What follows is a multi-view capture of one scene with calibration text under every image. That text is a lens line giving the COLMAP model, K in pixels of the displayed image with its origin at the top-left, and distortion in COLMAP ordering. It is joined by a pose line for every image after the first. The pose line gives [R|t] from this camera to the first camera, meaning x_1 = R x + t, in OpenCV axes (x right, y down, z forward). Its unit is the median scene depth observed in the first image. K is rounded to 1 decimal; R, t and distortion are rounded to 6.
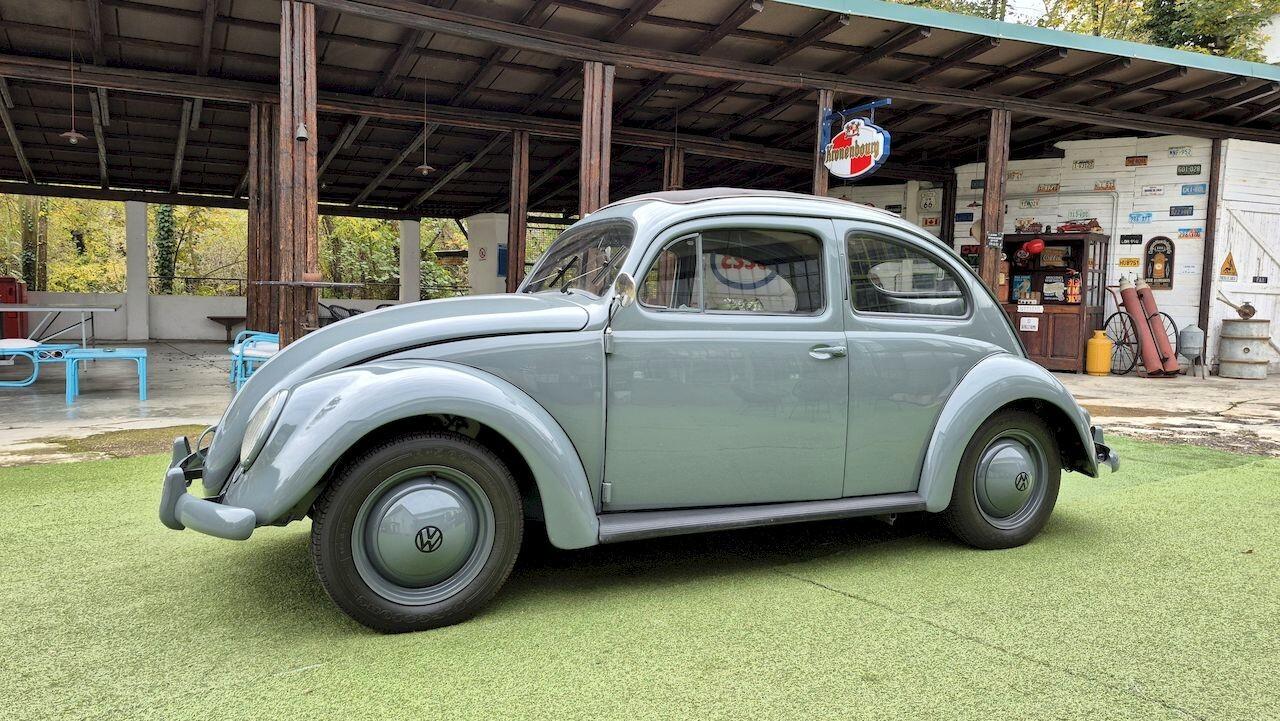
lens RADIAL K [[889.7, 0, 637.5], [0, 889.7, 359.0], [0, 0, 1]] dist [0.071140, -0.075953]
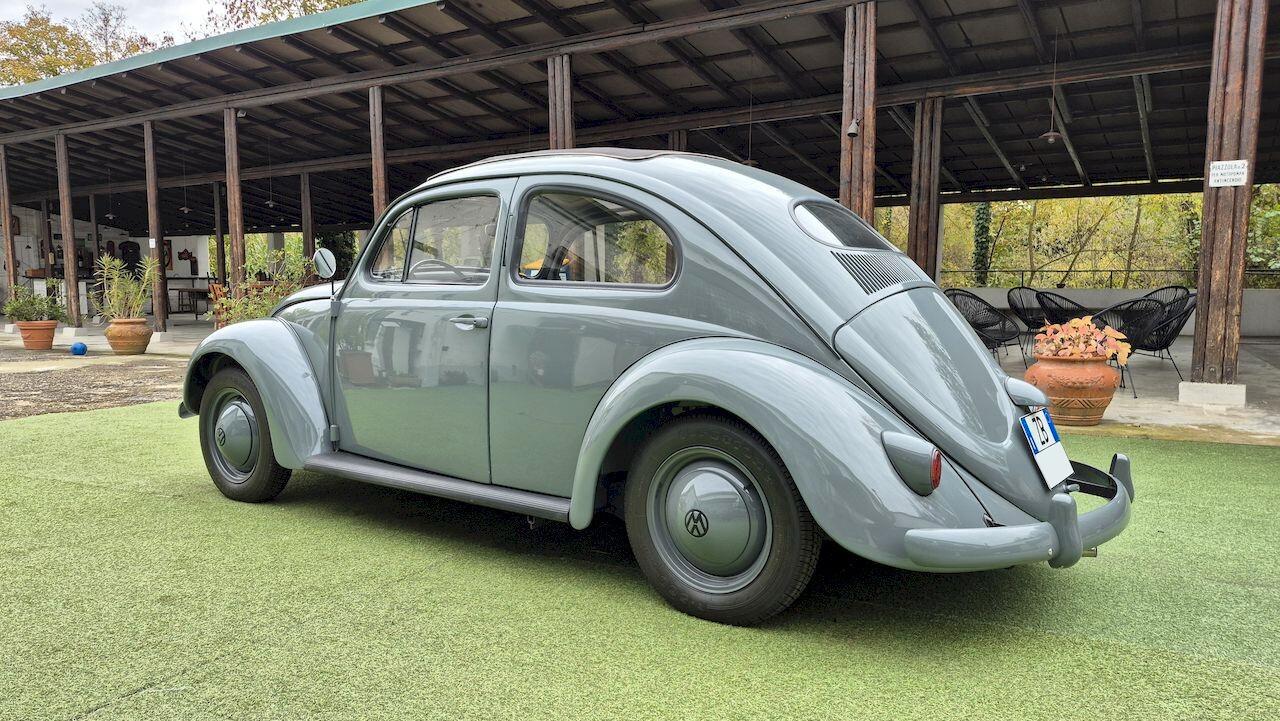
lens RADIAL K [[889.7, 0, 640.8], [0, 889.7, 360.8], [0, 0, 1]] dist [0.071140, -0.075953]
pose [[0.479318, 0.056986, -0.875789, 0.350593], [-0.052402, 0.997968, 0.036257, -0.003480], [0.876075, 0.028514, 0.481330, 0.222589]]
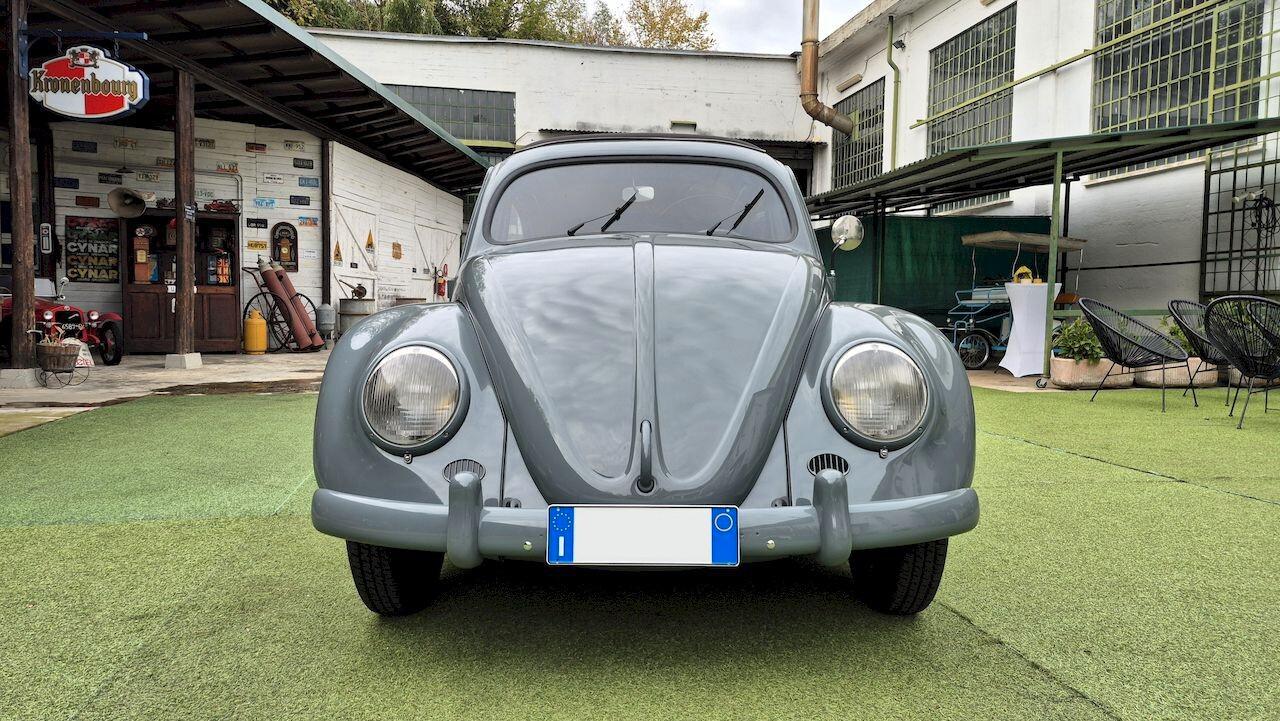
lens RADIAL K [[889.7, 0, 640.6], [0, 889.7, 362.8], [0, 0, 1]] dist [0.071140, -0.075953]
pose [[0.416291, -0.071820, 0.906390, -0.299029], [0.059186, 0.996902, 0.051809, 0.000837], [-0.907303, 0.032078, 0.419252, 0.224015]]
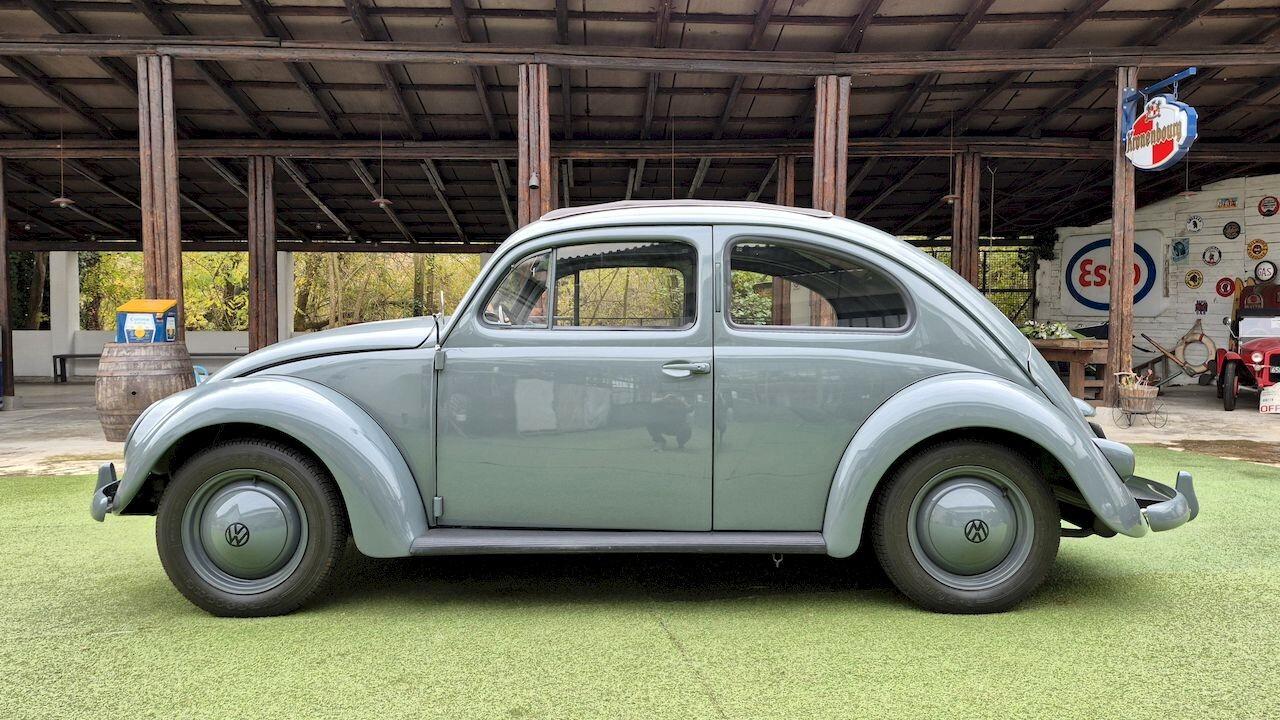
lens RADIAL K [[889.7, 0, 645.2], [0, 889.7, 388.9], [0, 0, 1]] dist [0.071140, -0.075953]
pose [[0.901880, 0.005766, -0.431948, 0.178290], [-0.007138, 0.999973, -0.001554, 0.004344], [0.431927, 0.004485, 0.901897, 0.051820]]
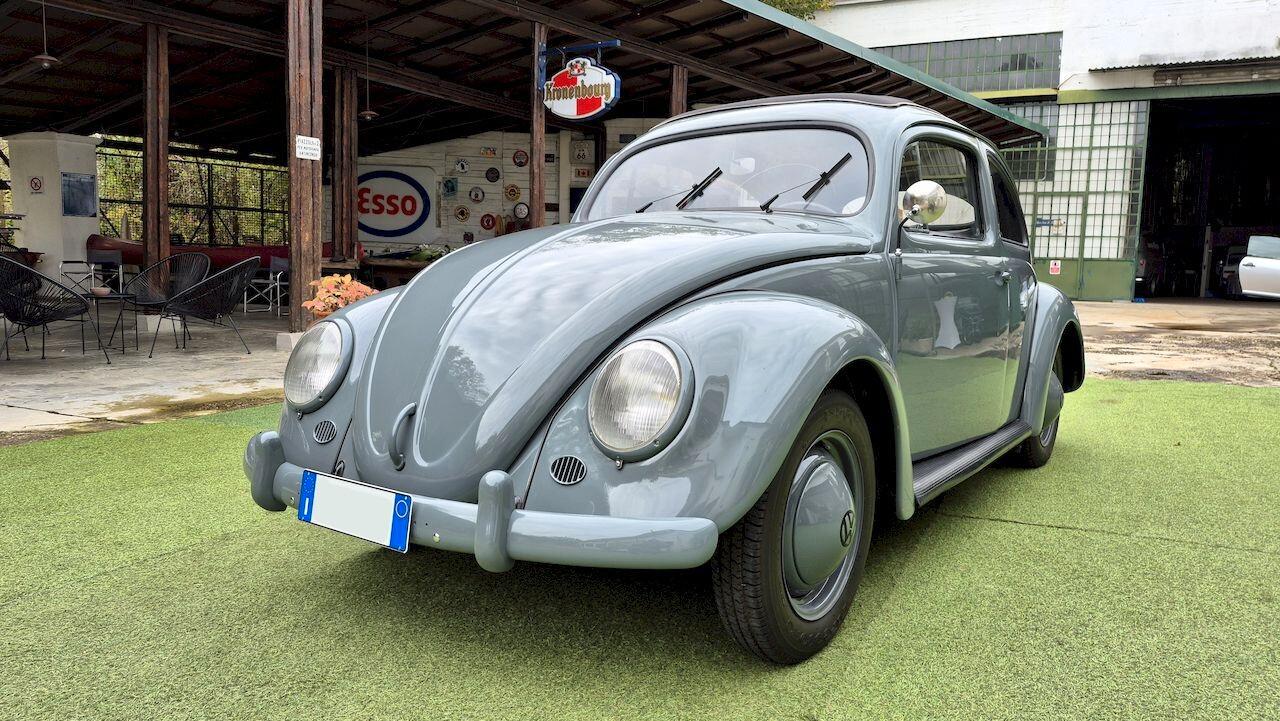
lens RADIAL K [[889.7, 0, 639.6], [0, 889.7, 353.8], [0, 0, 1]] dist [0.071140, -0.075953]
pose [[0.873832, -0.053896, 0.483232, -0.185463], [0.032009, 0.998058, 0.053433, 0.002810], [-0.485174, -0.031224, 0.873860, 0.109463]]
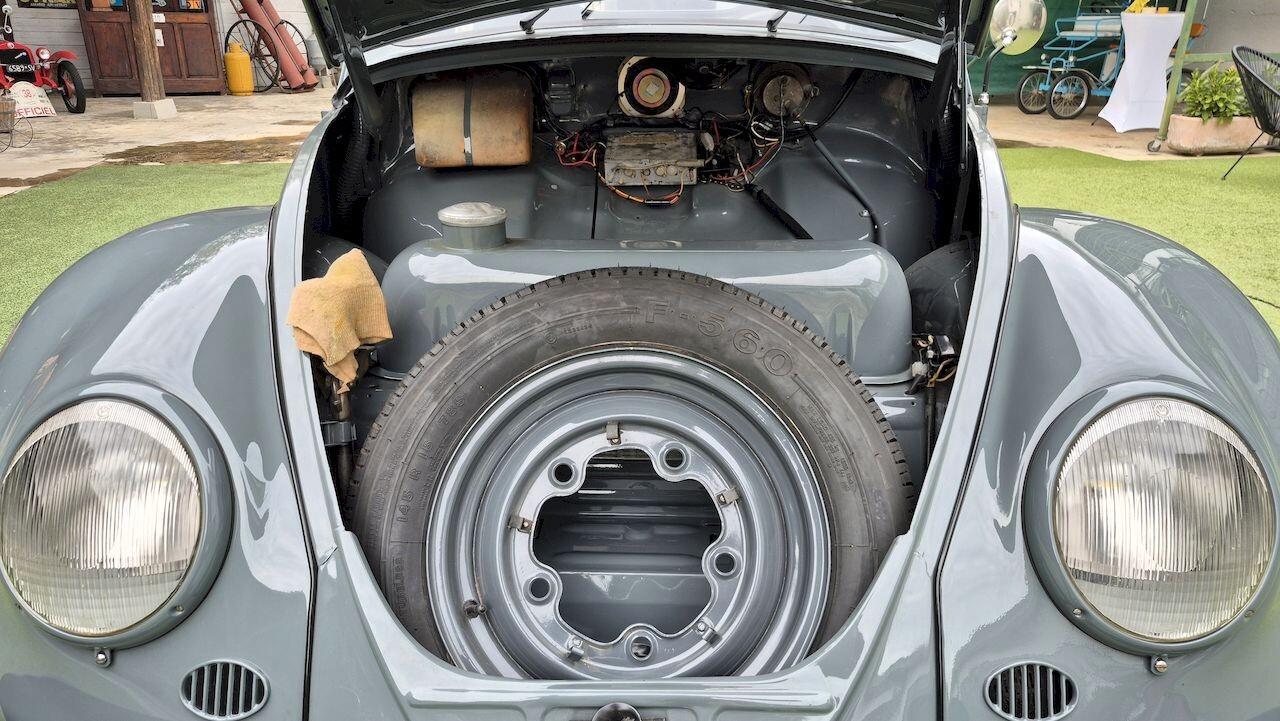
lens RADIAL K [[889.7, 0, 646.5], [0, 889.7, 366.1], [0, 0, 1]] dist [0.071140, -0.075953]
pose [[0.449038, -0.336999, 0.827524, -0.195141], [0.059719, 0.935396, 0.348523, -0.024501], [-0.891515, -0.107081, 0.440154, 0.263744]]
